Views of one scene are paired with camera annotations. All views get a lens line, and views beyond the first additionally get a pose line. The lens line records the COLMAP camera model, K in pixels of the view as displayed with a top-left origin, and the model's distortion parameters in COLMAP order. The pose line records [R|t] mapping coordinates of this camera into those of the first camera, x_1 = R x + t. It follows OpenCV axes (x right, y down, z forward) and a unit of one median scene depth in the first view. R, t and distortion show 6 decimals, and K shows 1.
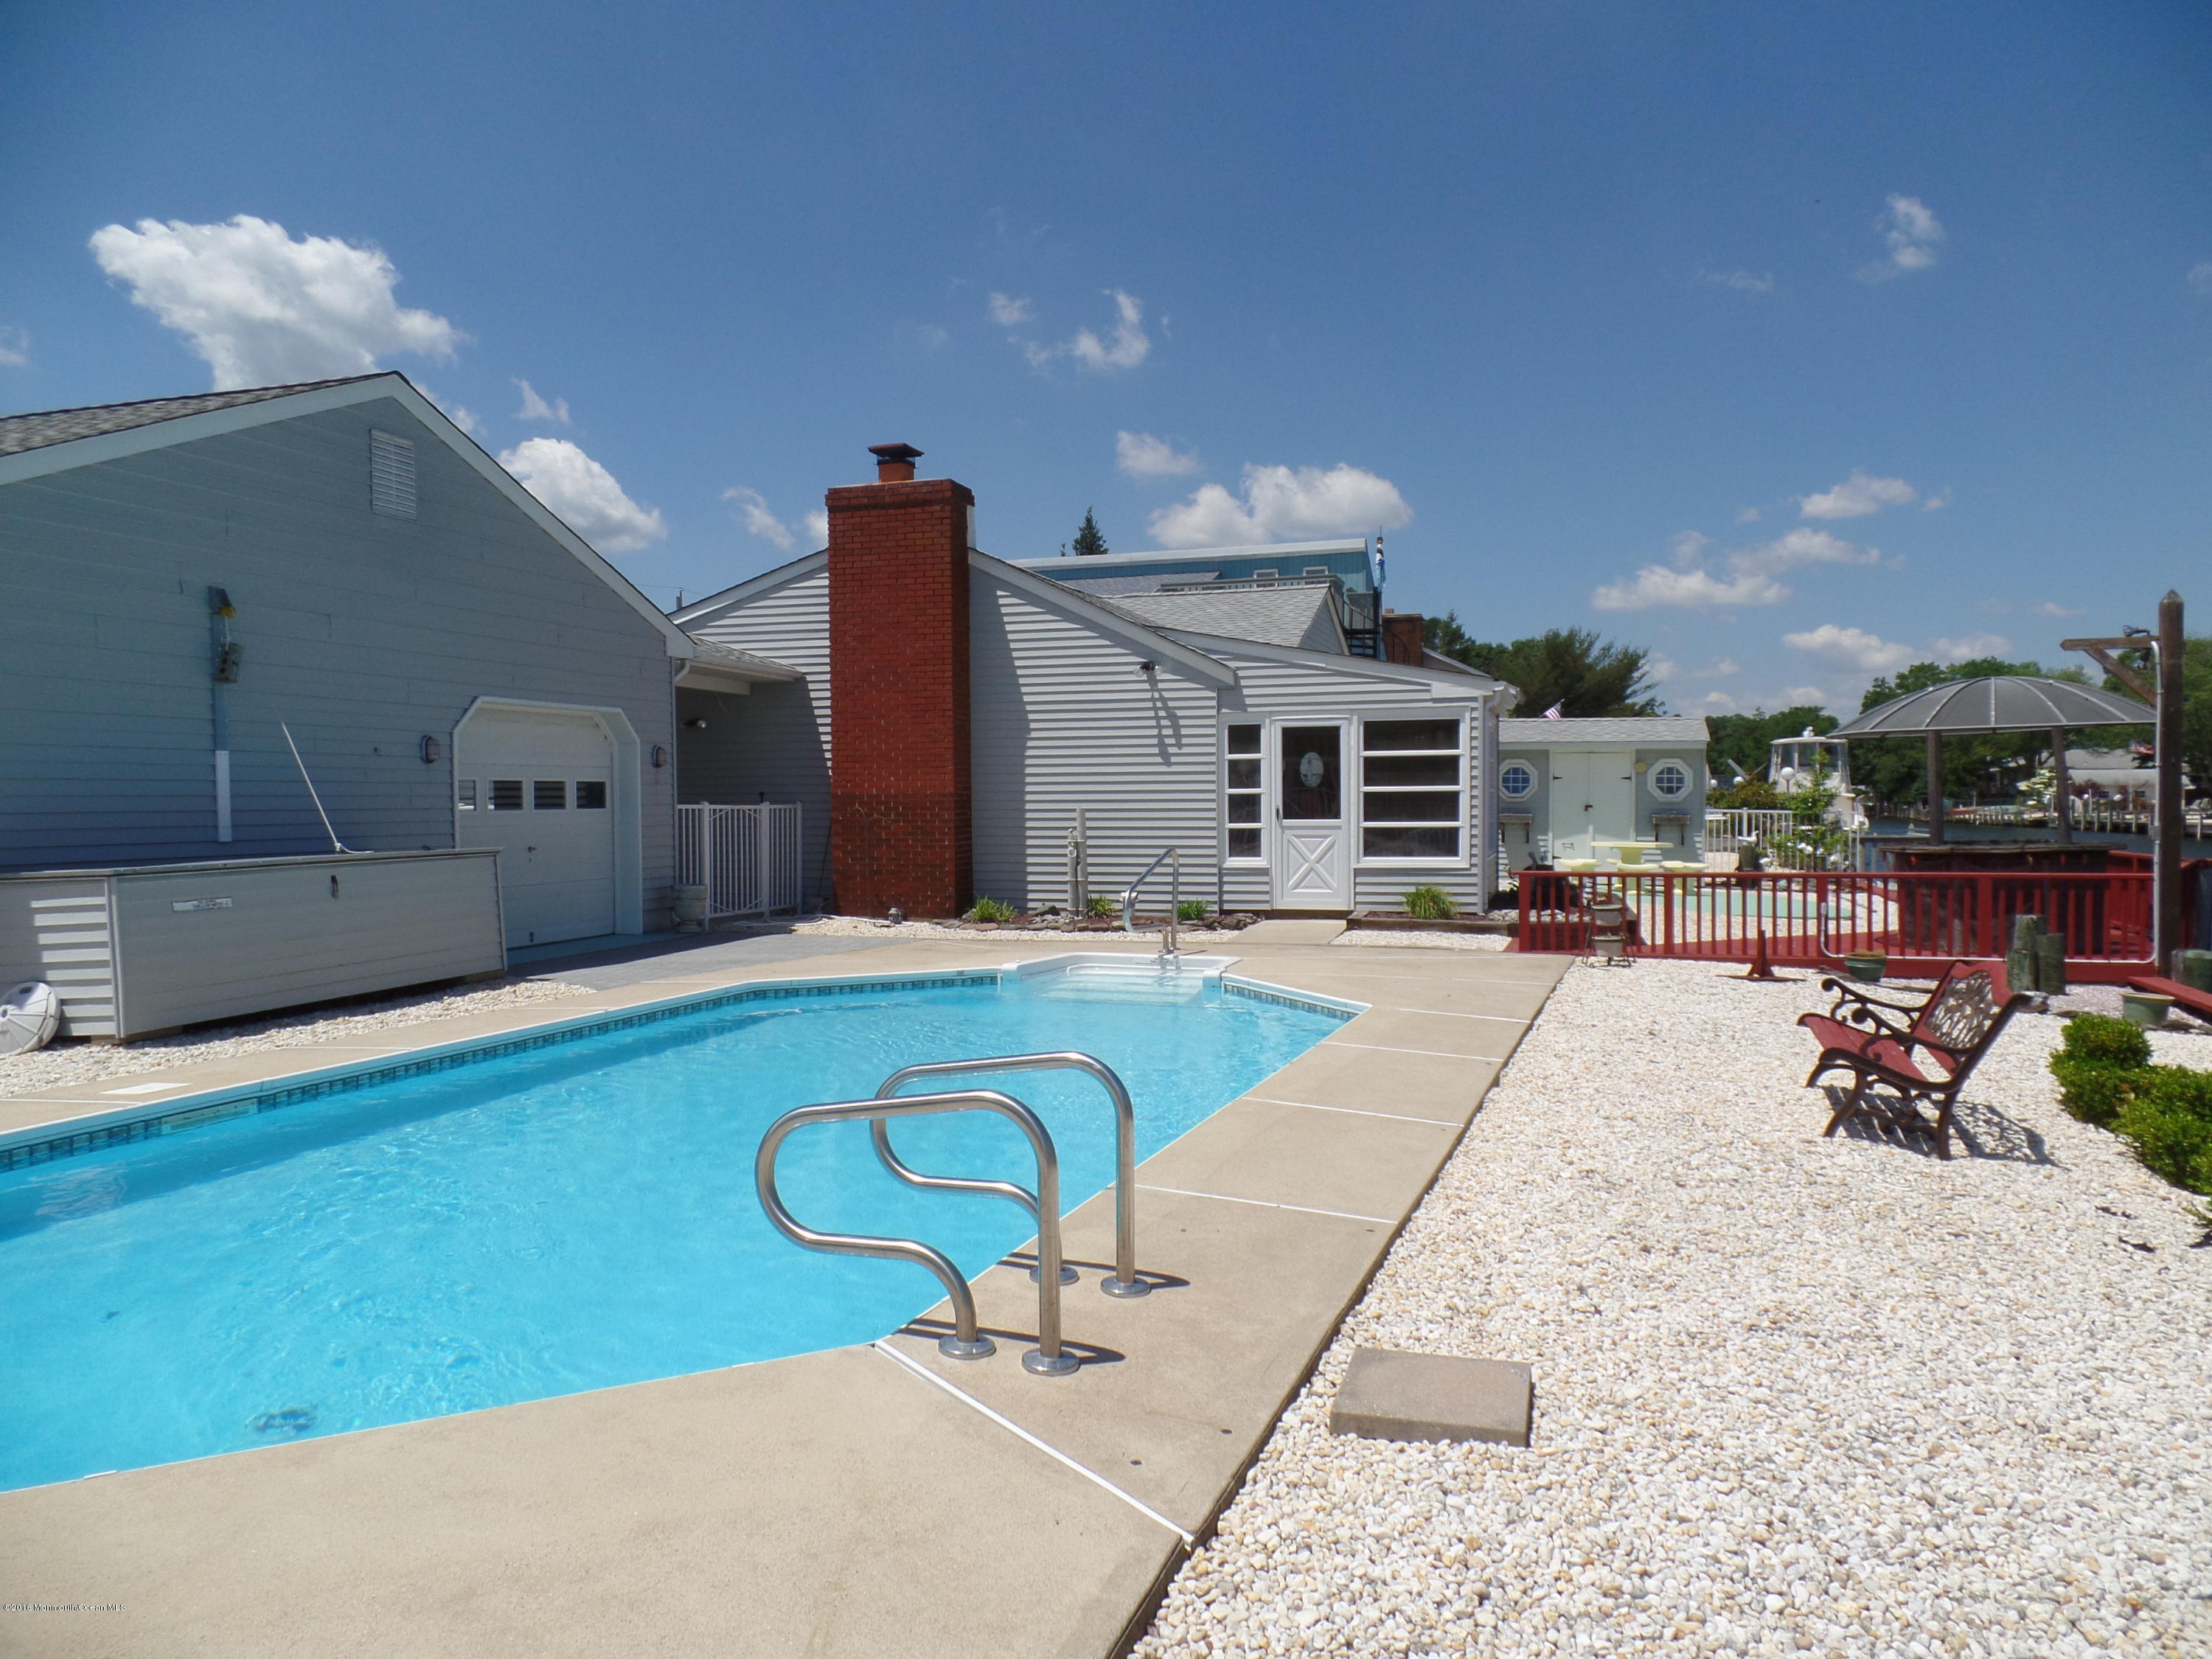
lens RADIAL K [[1493.4, 0, 1098.4], [0, 1493.4, 841.7], [0, 0, 1]] dist [0.005375, -0.000735]
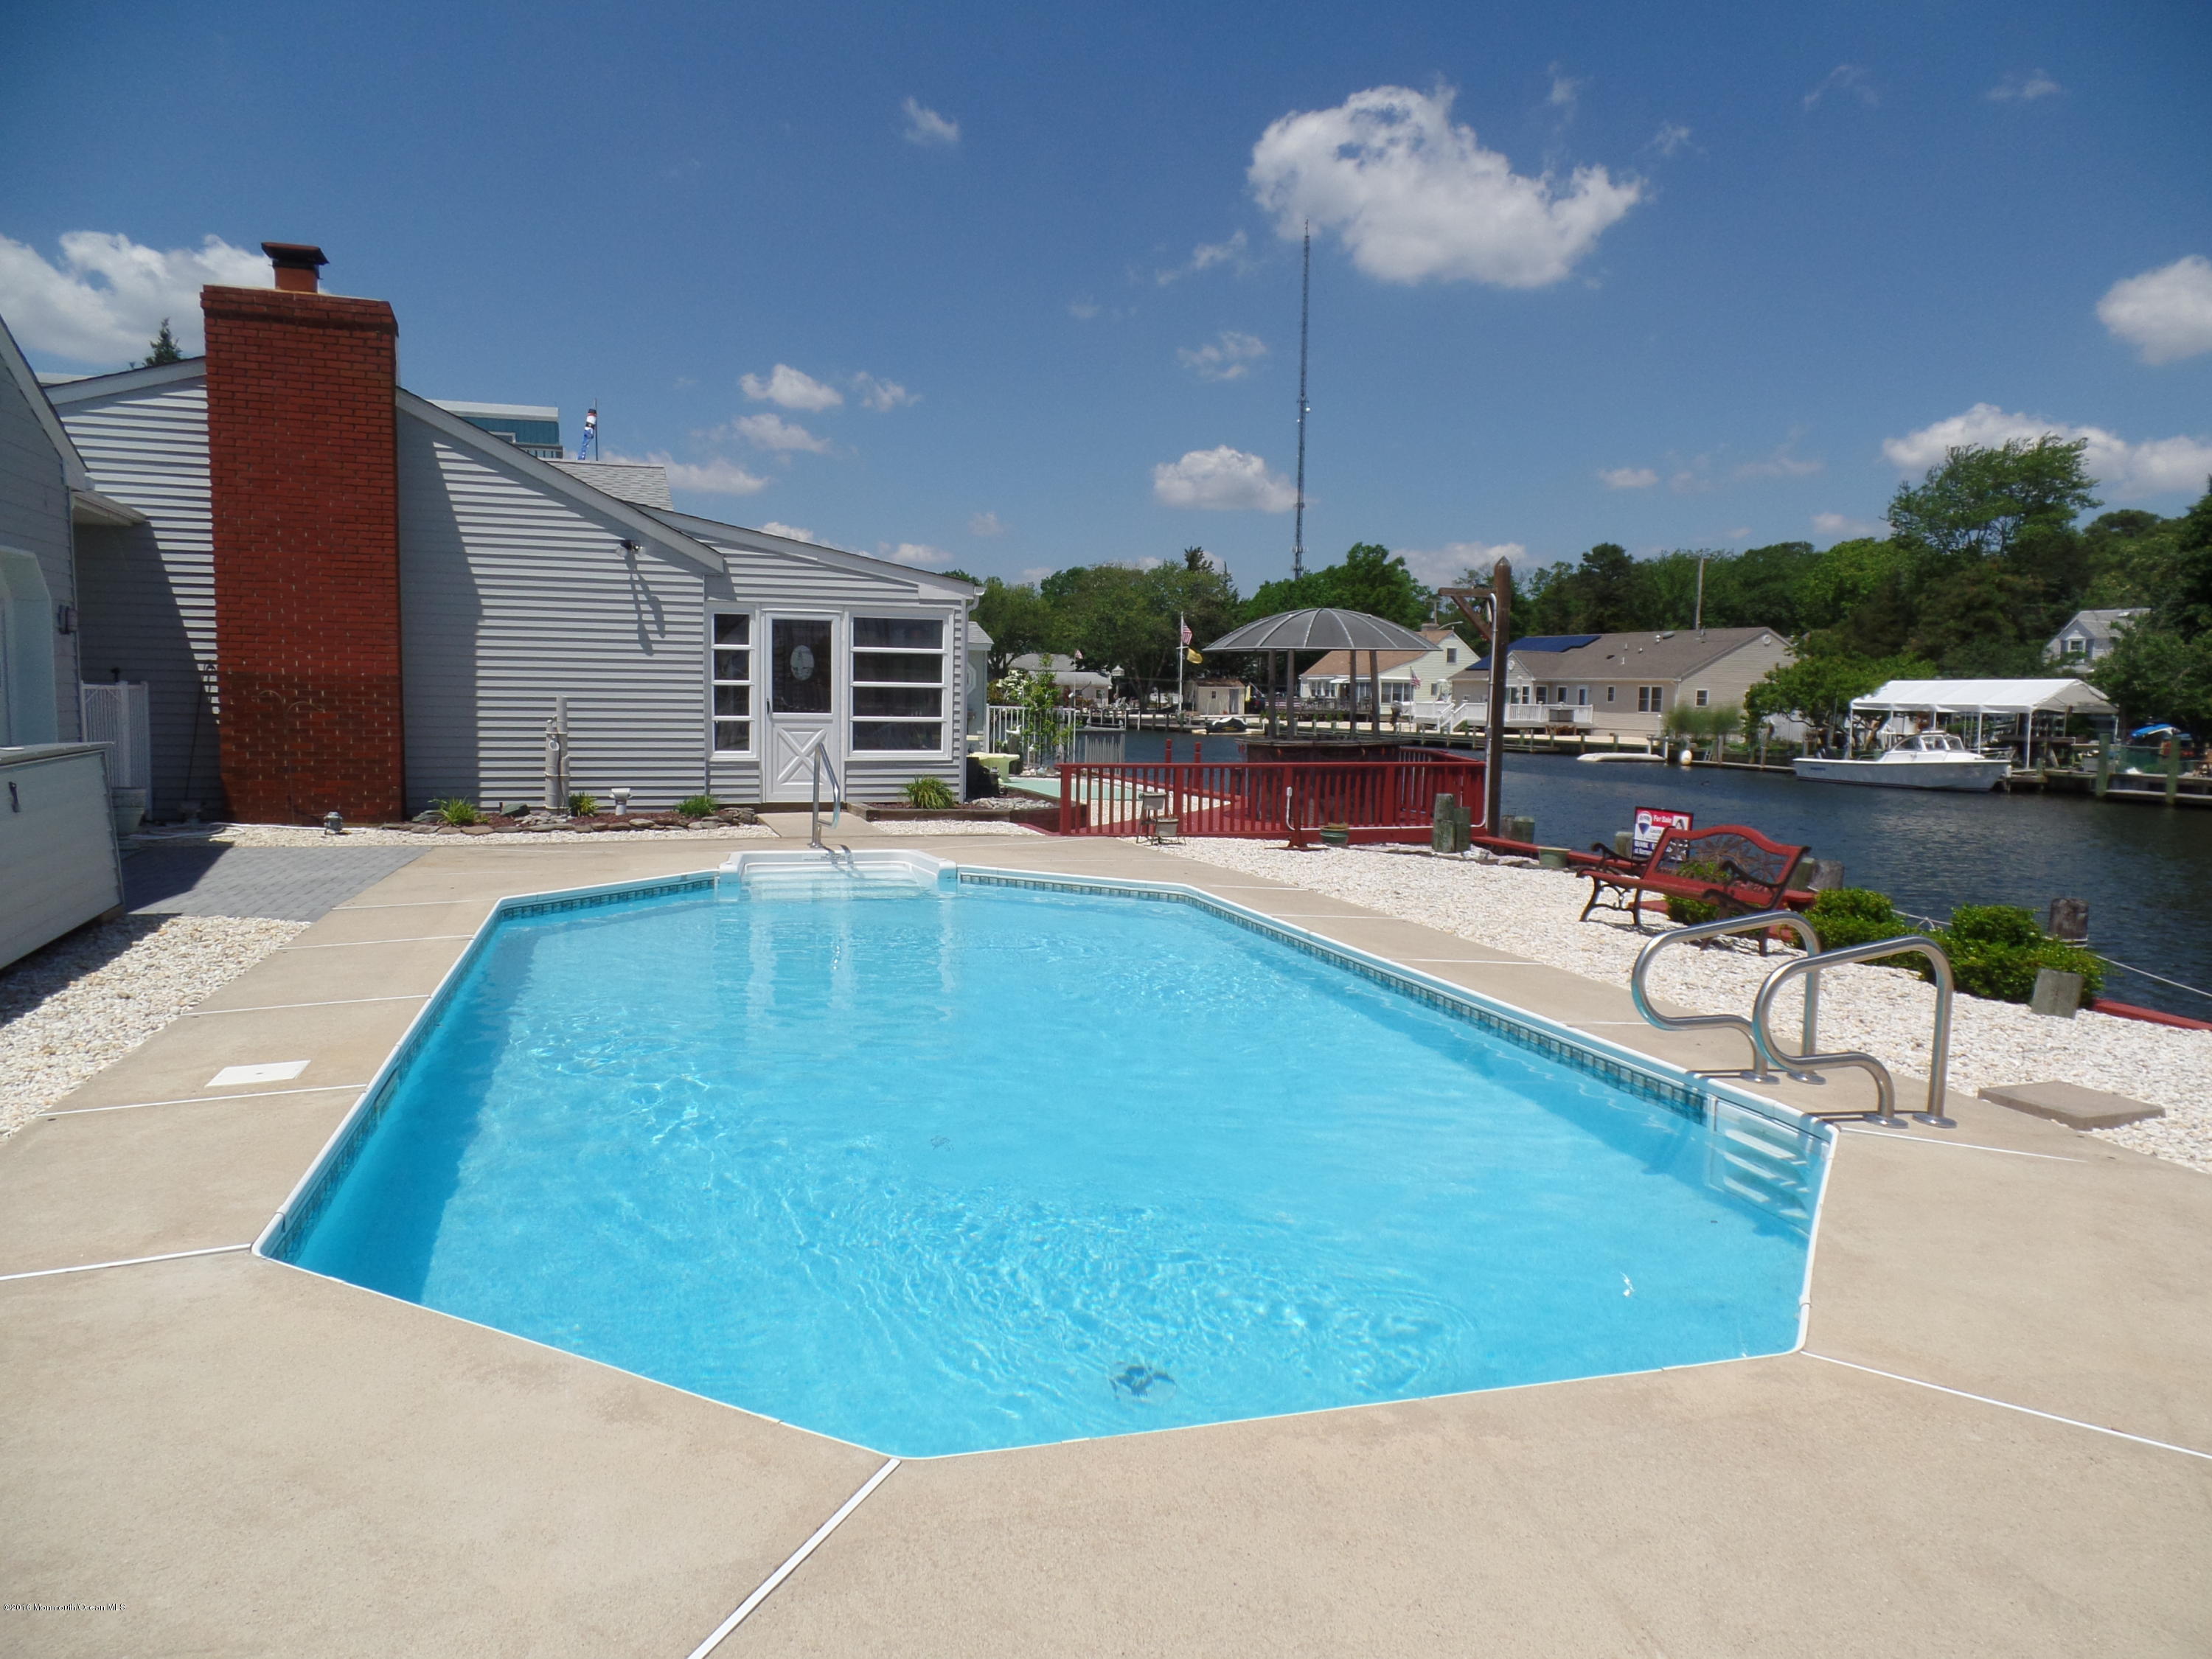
lens RADIAL K [[1493.4, 0, 1098.4], [0, 1493.4, 841.7], [0, 0, 1]] dist [0.005375, -0.000735]
pose [[0.809508, -0.037885, 0.585885, -0.284379], [-0.005585, 0.997374, 0.072210, -0.002142], [-0.587082, -0.061727, 0.807171, 0.064775]]
